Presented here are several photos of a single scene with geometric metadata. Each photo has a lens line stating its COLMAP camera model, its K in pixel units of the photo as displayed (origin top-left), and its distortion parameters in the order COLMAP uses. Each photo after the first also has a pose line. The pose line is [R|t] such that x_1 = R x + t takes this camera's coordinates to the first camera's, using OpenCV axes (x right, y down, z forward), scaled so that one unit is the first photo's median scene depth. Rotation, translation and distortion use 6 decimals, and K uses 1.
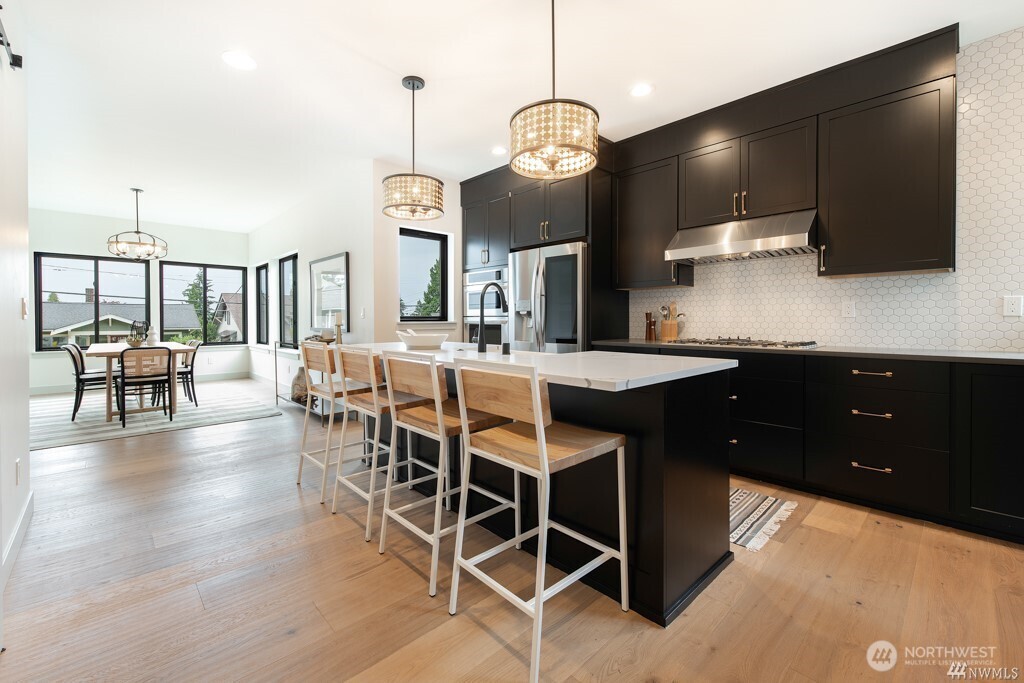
lens RADIAL K [[424.5, 0, 488.1], [0, 424.5, 324.1], [0, 0, 1]] dist [0.001414, -0.000161]
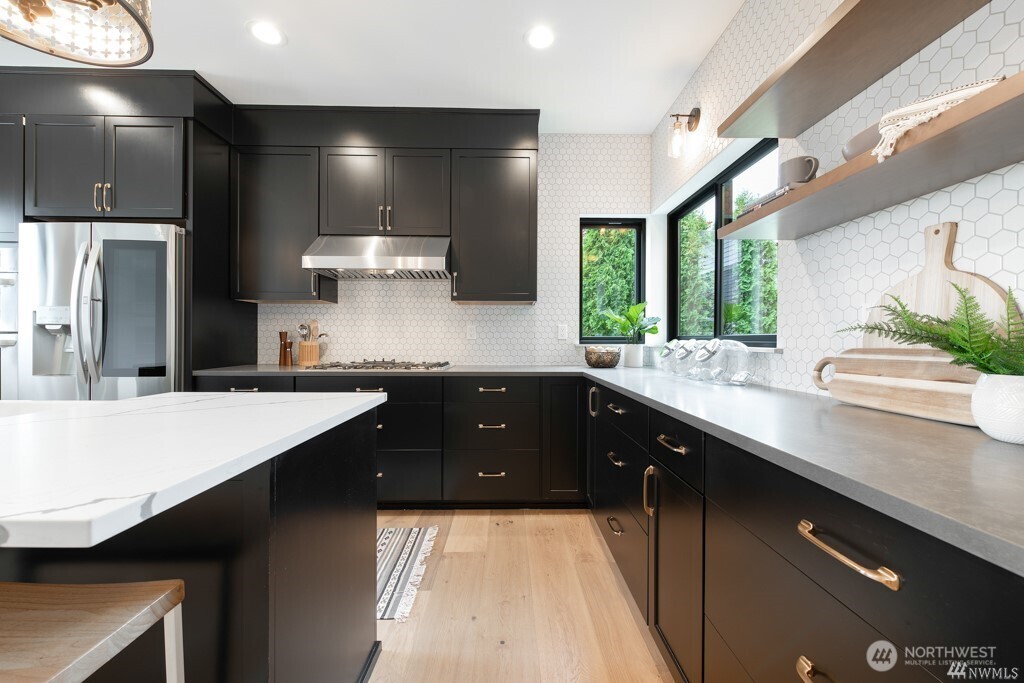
lens RADIAL K [[400.7, 0, 512.0], [0, 400.7, 341.5], [0, 0, 1]] dist [0.000935, -0.000089]
pose [[0.658985, 0.003642, 0.752147, 0.110582], [0.001480, 0.999980, -0.006138, -0.003591], [-0.752154, 0.005158, 0.658967, 0.202983]]
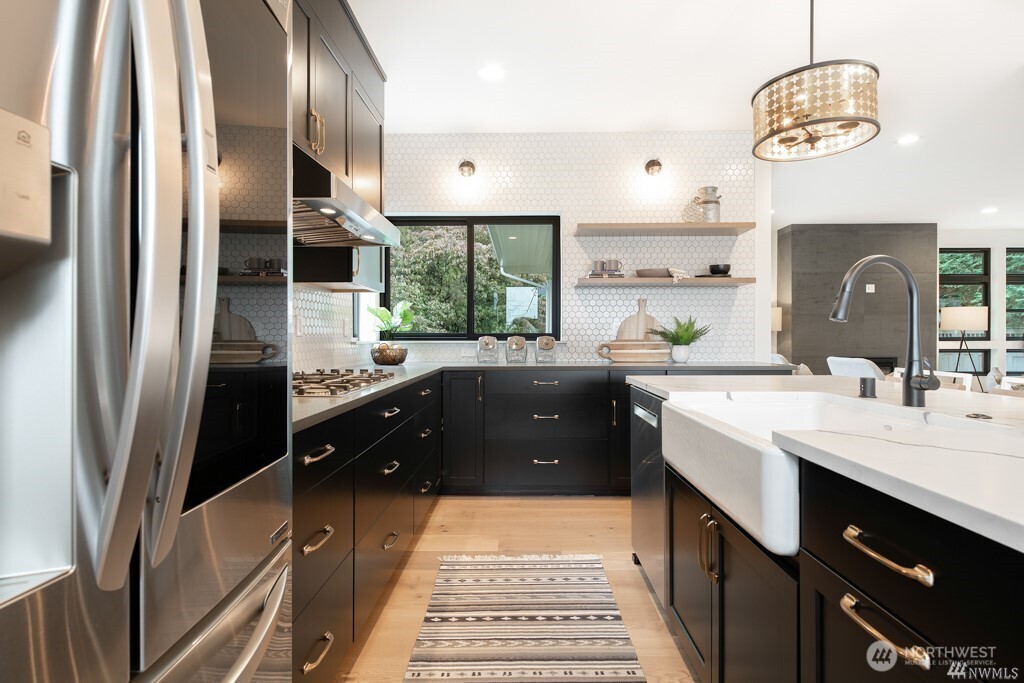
lens RADIAL K [[535.2, 0, 499.4], [0, 535.2, 340.4], [0, 0, 1]] dist [0.000814, 0.000087]
pose [[-0.730094, 0.002155, 0.683343, -0.067359], [0.011050, 0.999902, 0.008652, -0.012328], [-0.683257, 0.013868, -0.730046, 1.362658]]
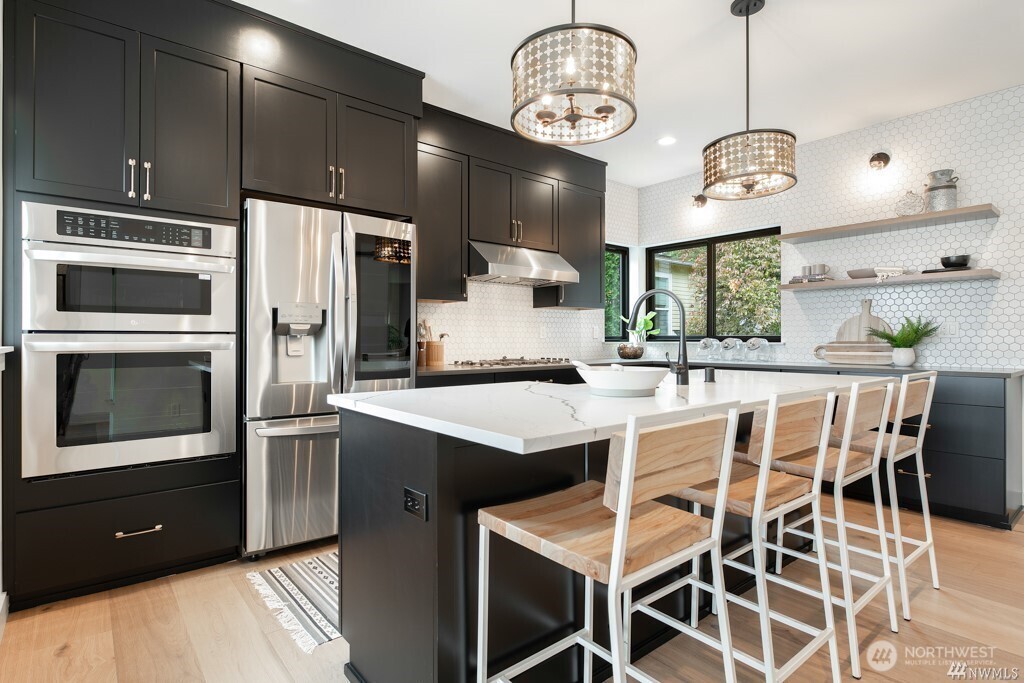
lens RADIAL K [[523.7, 0, 512.0], [0, 523.7, 341.5], [0, 0, 1]] dist [0.000539, 0.000038]
pose [[0.044979, -0.002170, 0.998986, -0.706731], [0.010792, 0.999940, 0.001686, -0.010134], [-0.998930, 0.010706, 0.045000, 0.948685]]
